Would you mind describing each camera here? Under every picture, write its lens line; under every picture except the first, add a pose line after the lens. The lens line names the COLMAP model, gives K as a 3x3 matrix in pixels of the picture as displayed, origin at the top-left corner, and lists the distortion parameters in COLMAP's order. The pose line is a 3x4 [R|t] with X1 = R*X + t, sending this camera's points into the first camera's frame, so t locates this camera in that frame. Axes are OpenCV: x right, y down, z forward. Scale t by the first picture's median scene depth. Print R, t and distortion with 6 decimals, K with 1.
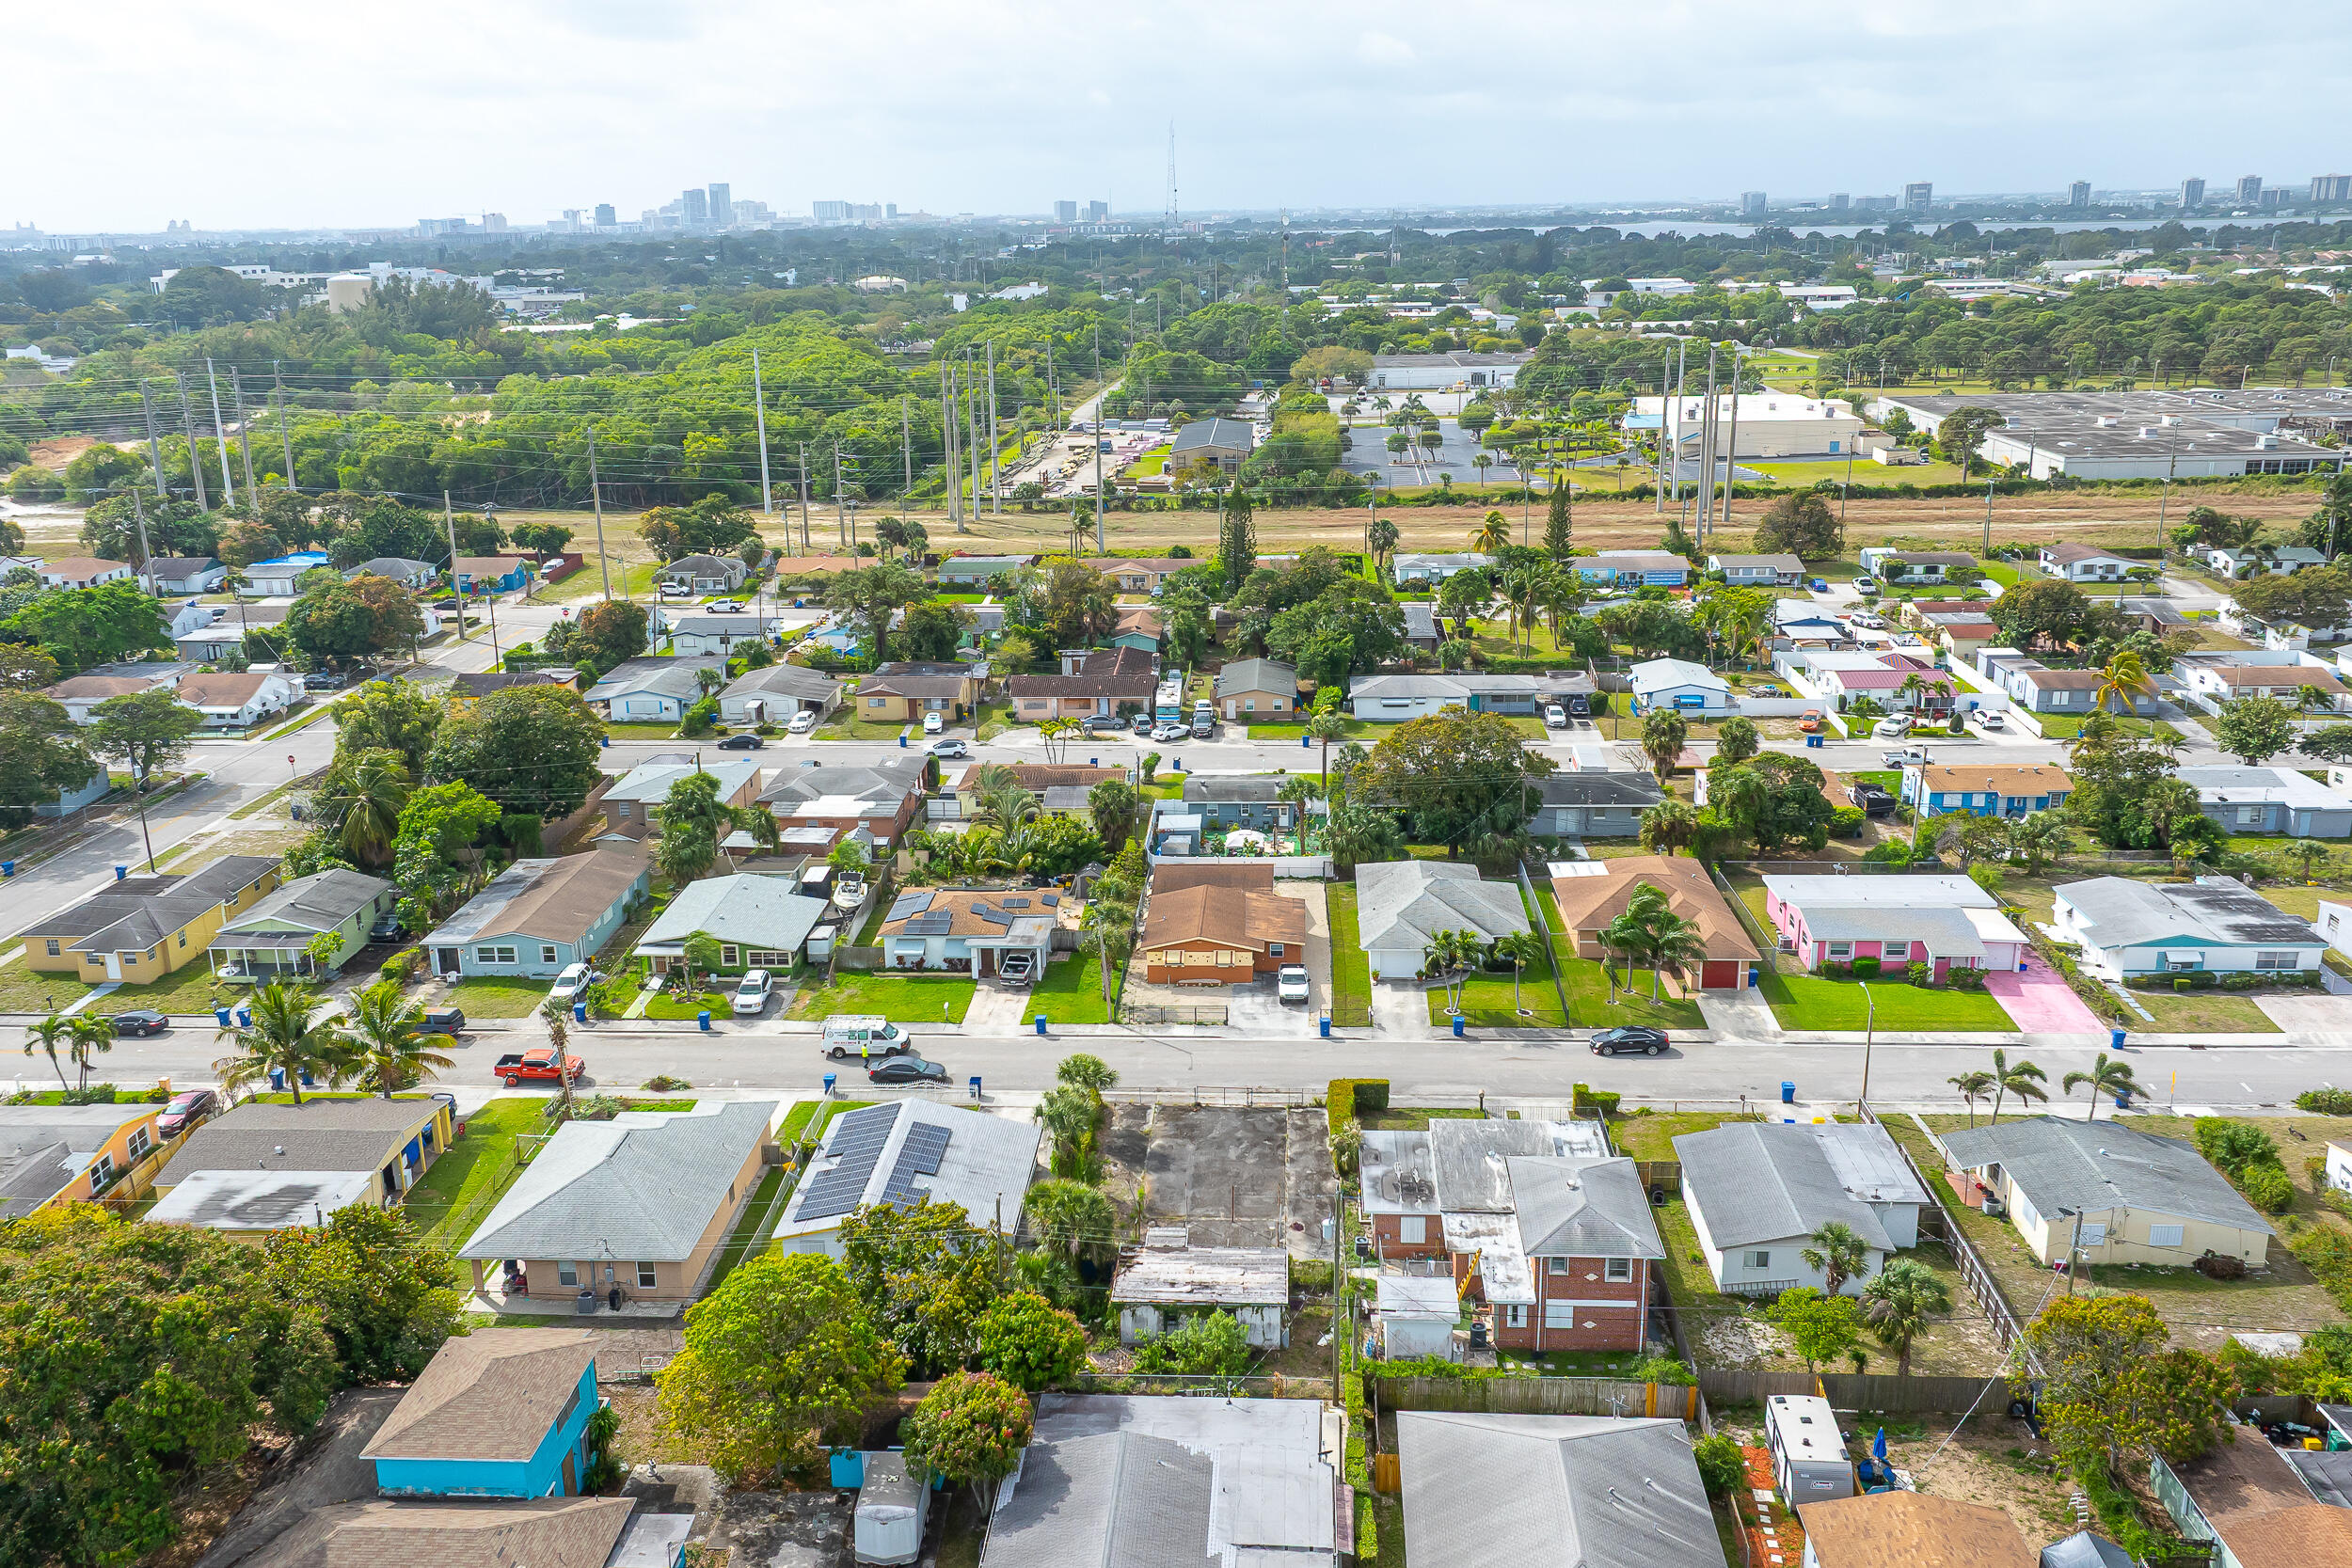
lens RADIAL K [[1967.6, 0, 1179.2], [0, 1967.6, 770.8], [0, 0, 1]] dist [0.031121, -0.006808]
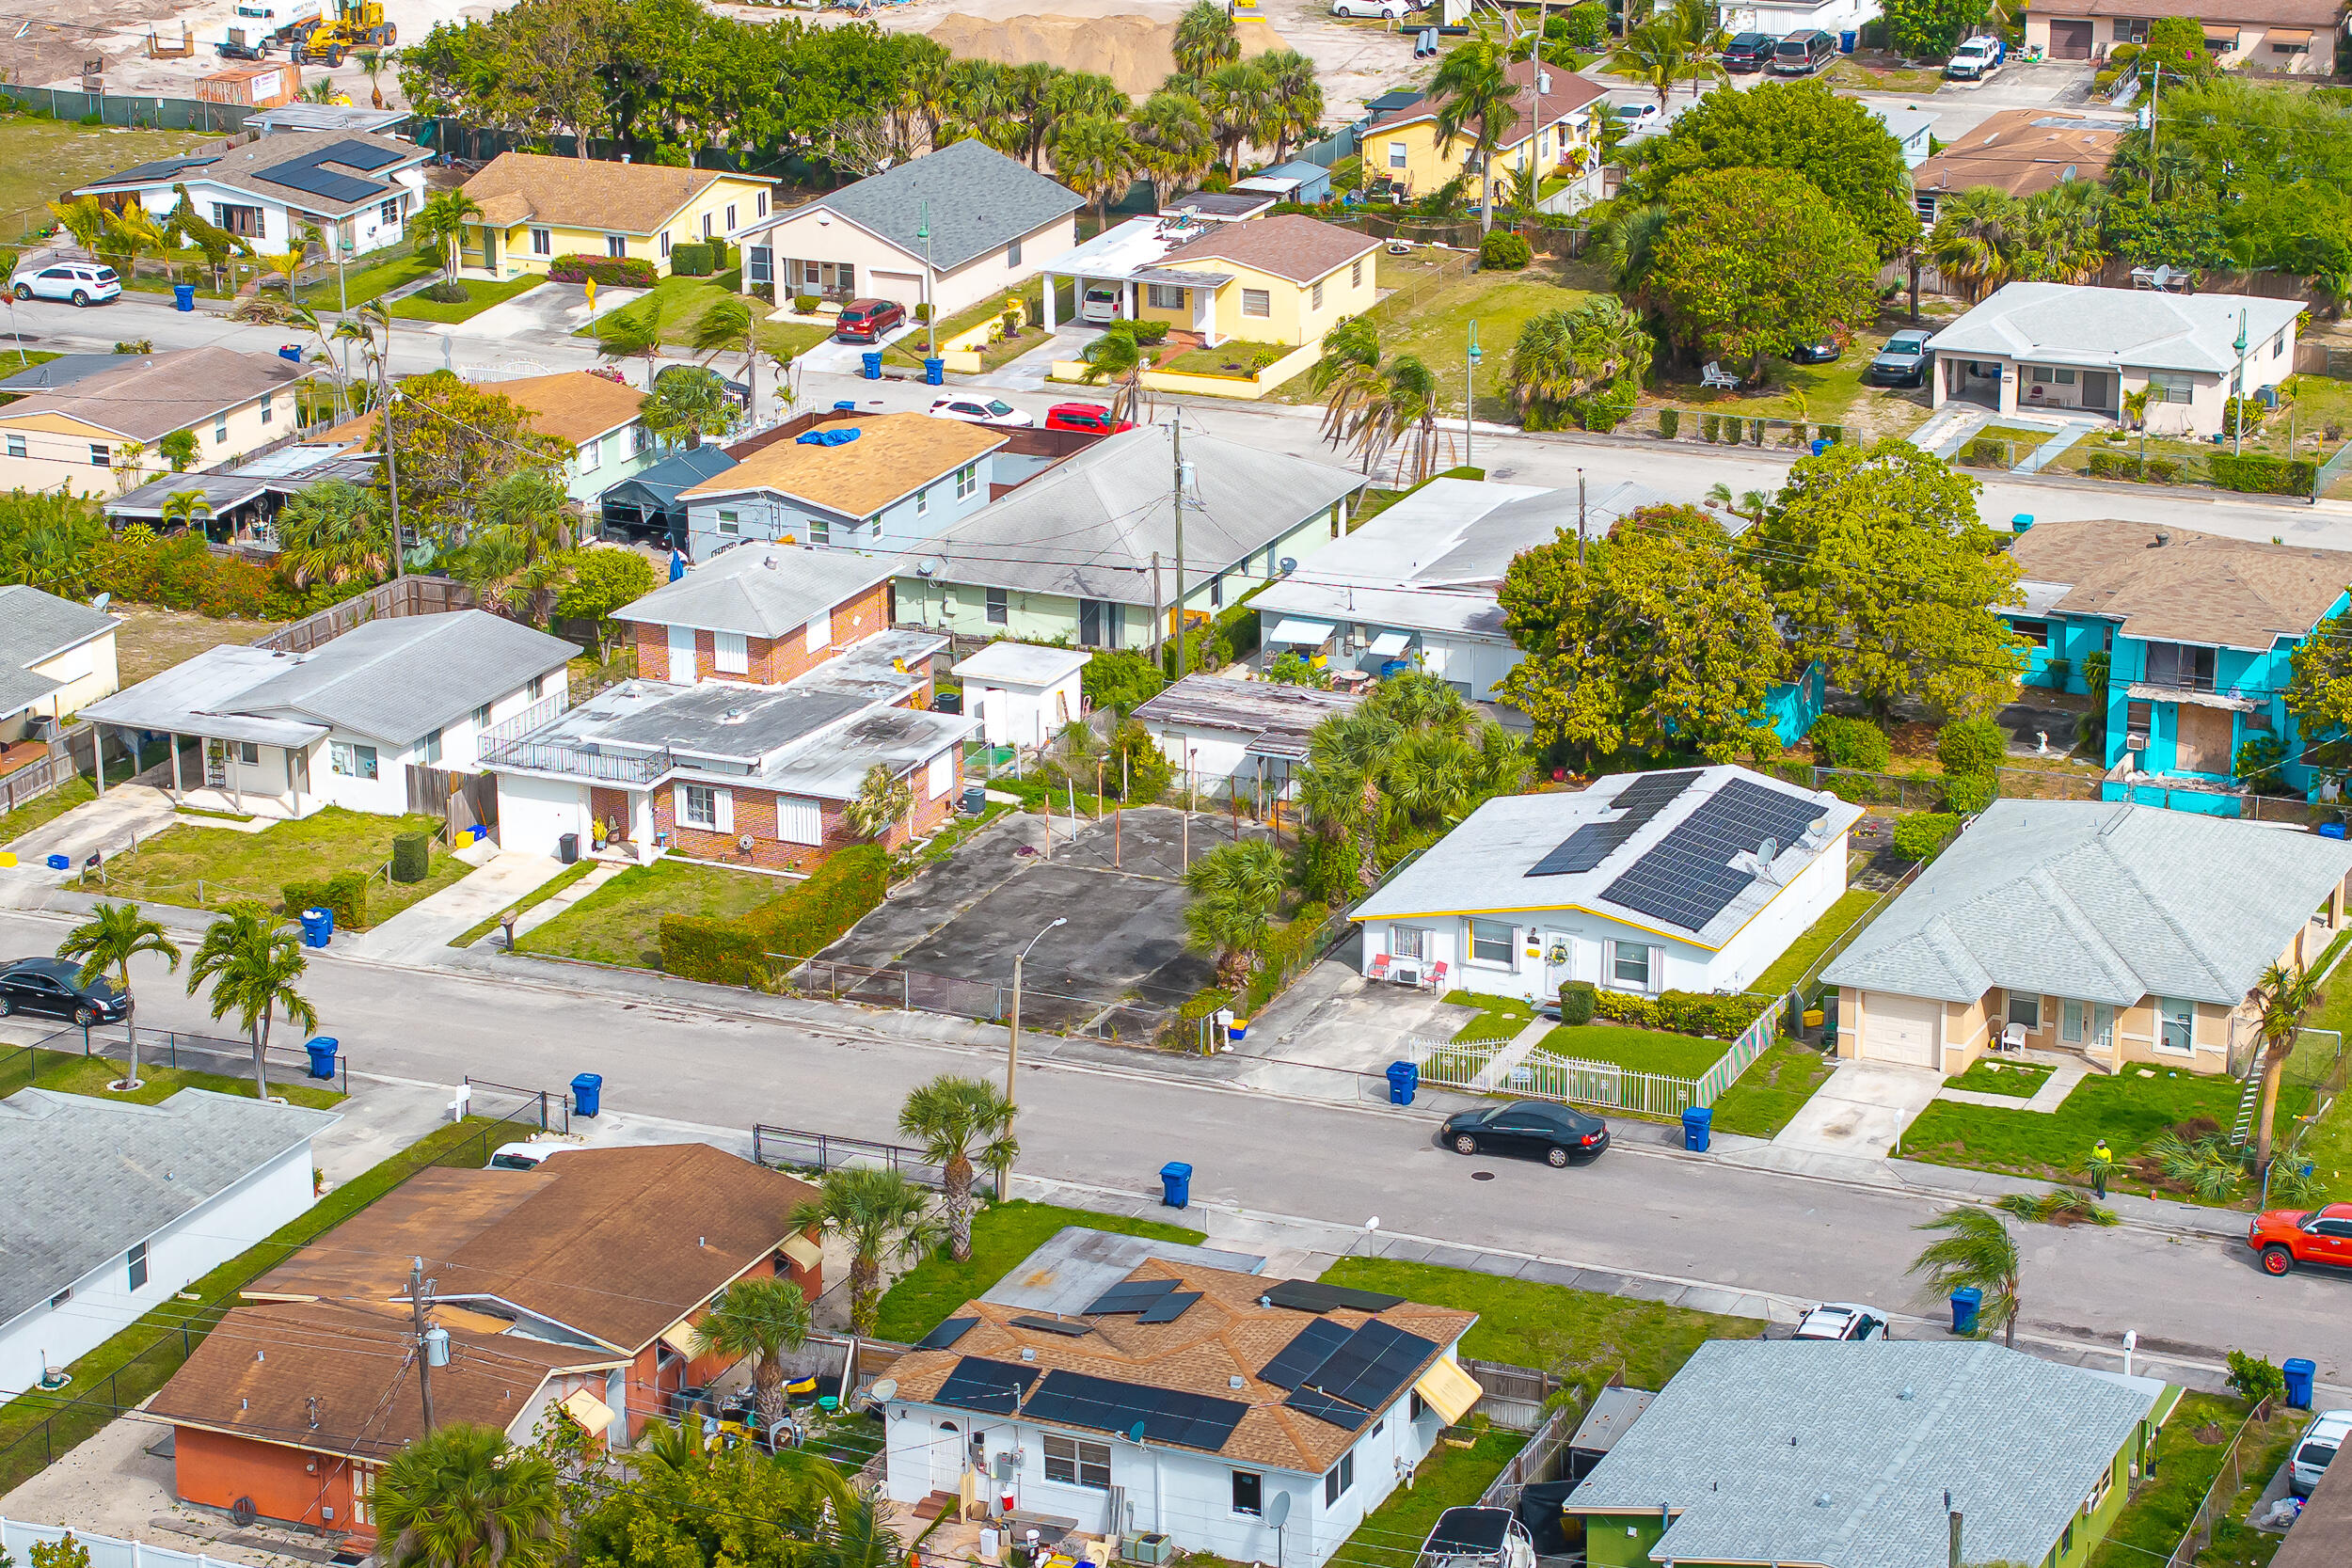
lens RADIAL K [[5652.4, 0, 1176.0], [0, 5652.4, 784.0], [0, 0, 1]] dist [0.231782, 1.005176]
pose [[-0.933441, -0.084485, 0.348640, -0.454133], [0.125344, 0.833802, 0.537646, -0.556087], [-0.336120, 0.545561, -0.767715, 1.765791]]
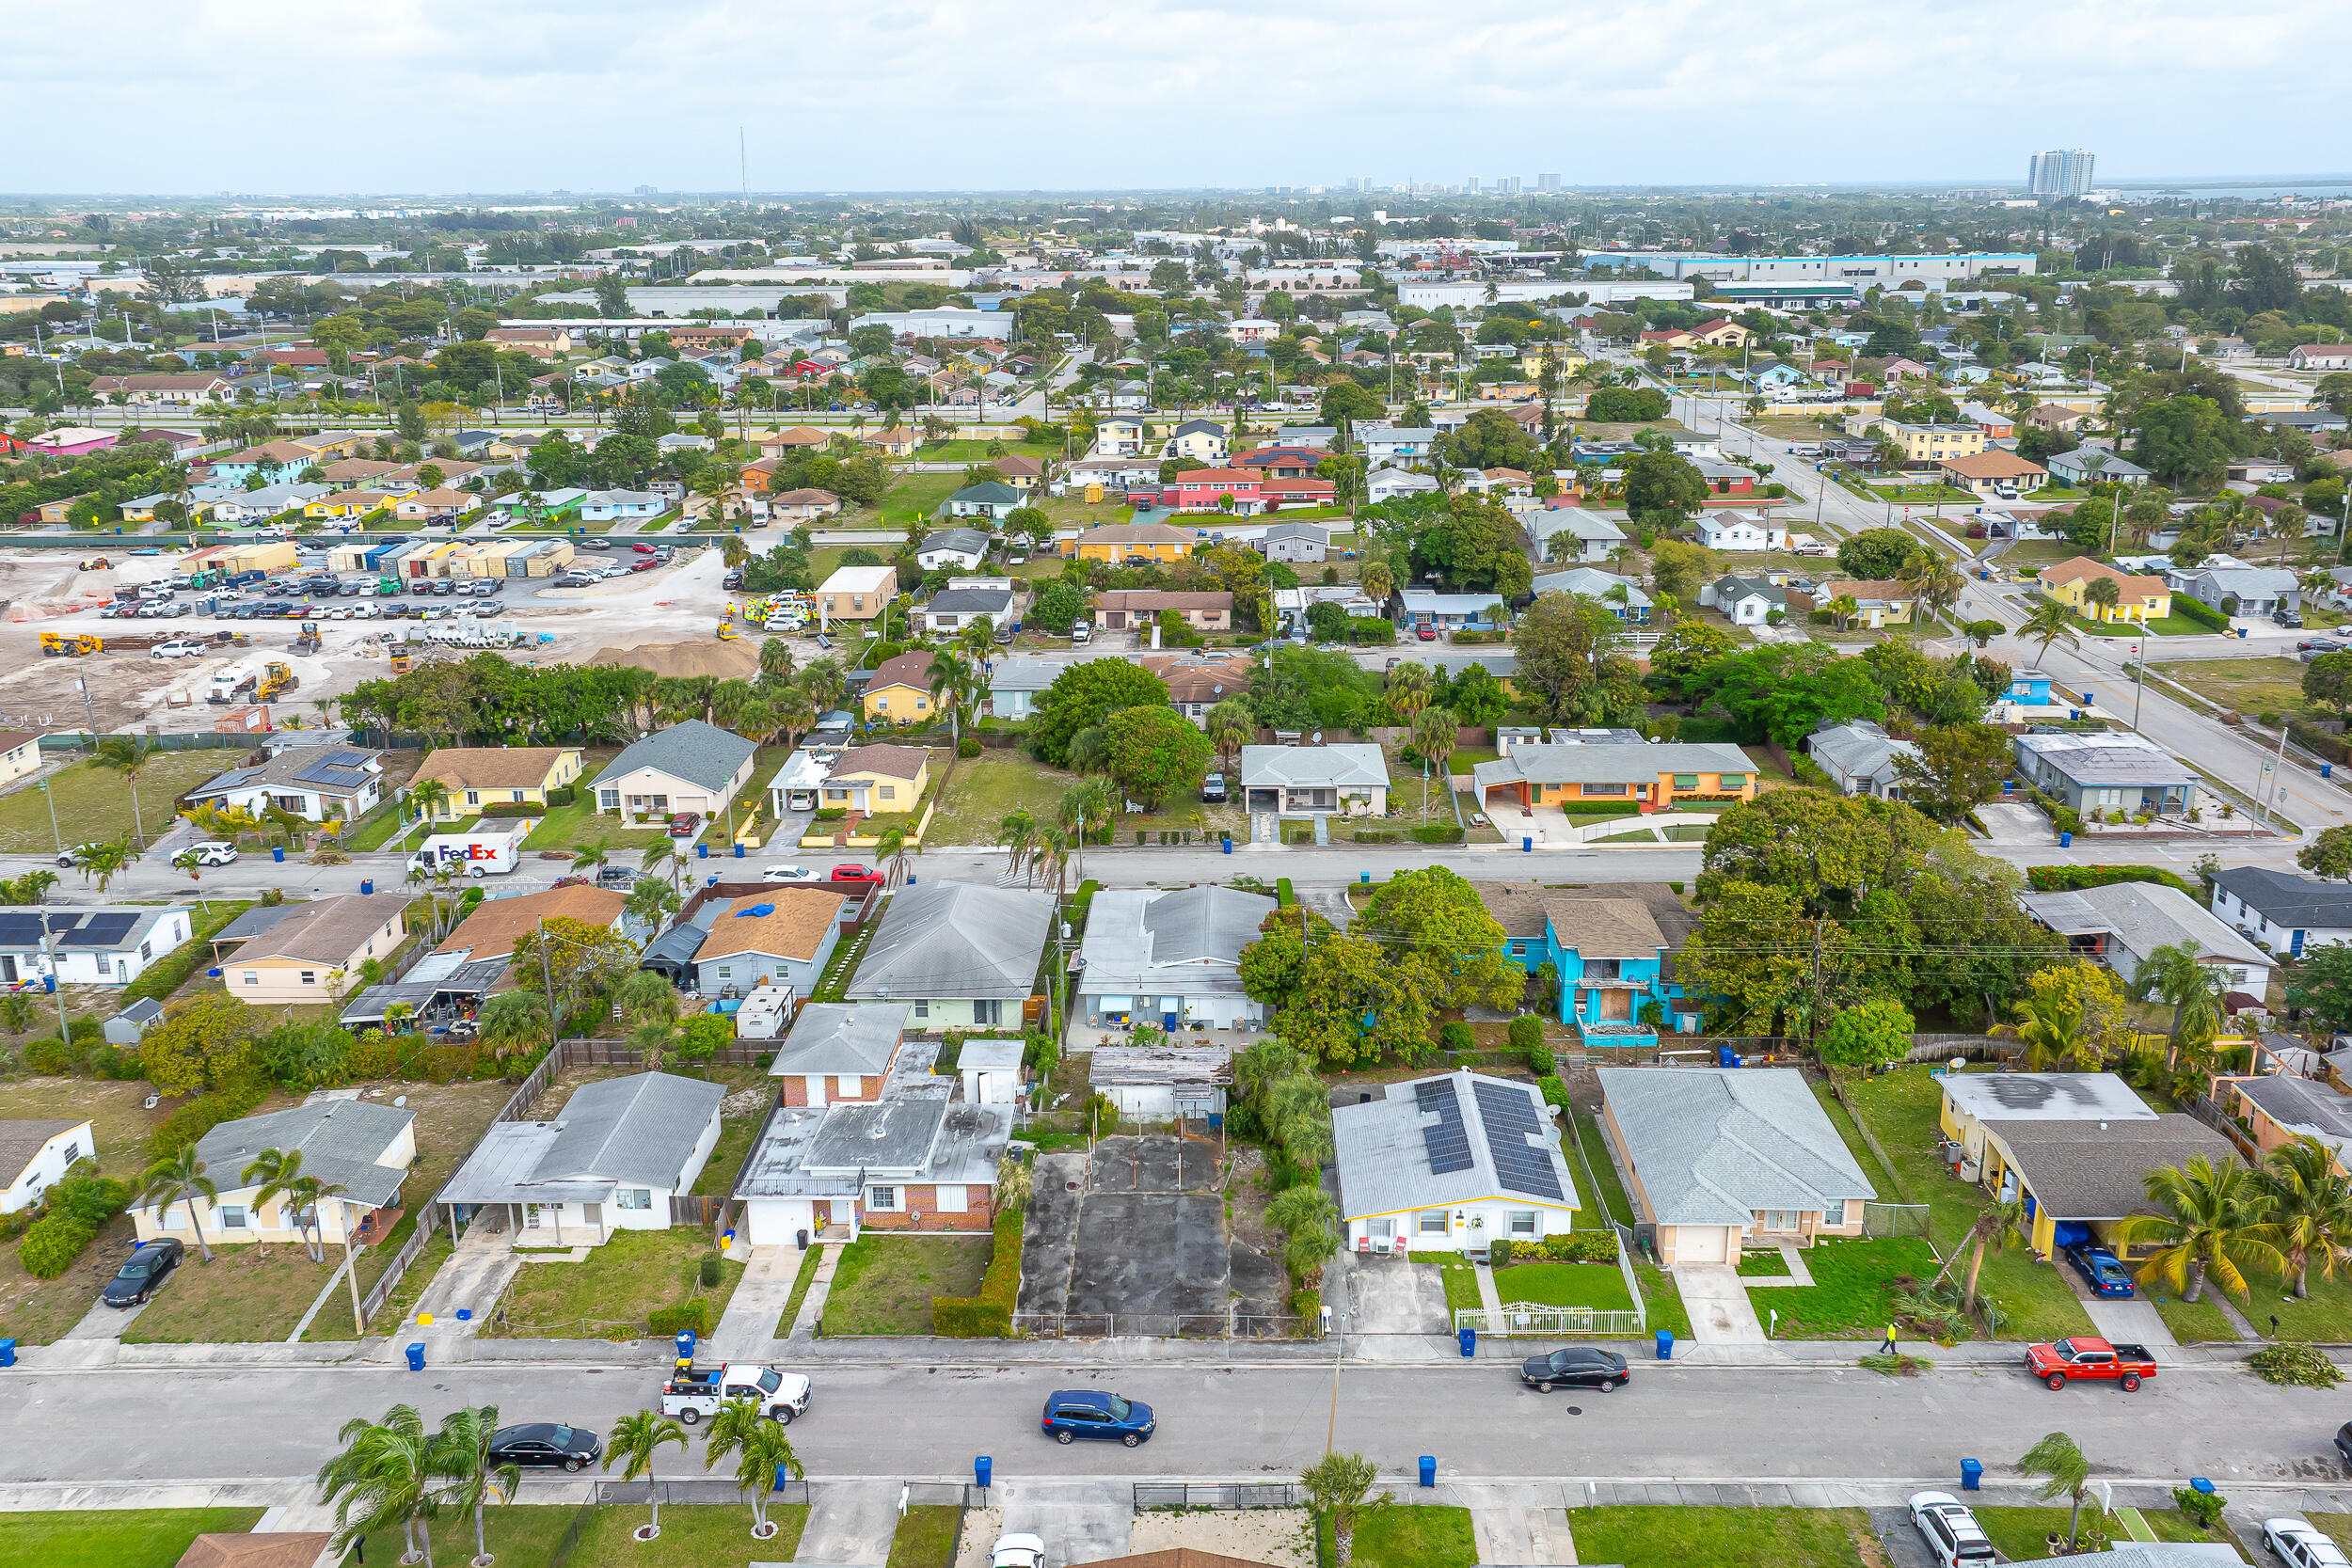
lens RADIAL K [[1967.6, 0, 1179.2], [0, 1967.6, 770.8], [0, 0, 1]] dist [0.031121, -0.006808]
pose [[-0.998992, 0.036450, -0.026193, 0.017611], [0.016678, 0.843211, 0.537323, -0.381832], [0.041672, 0.536345, -0.842969, 1.326739]]
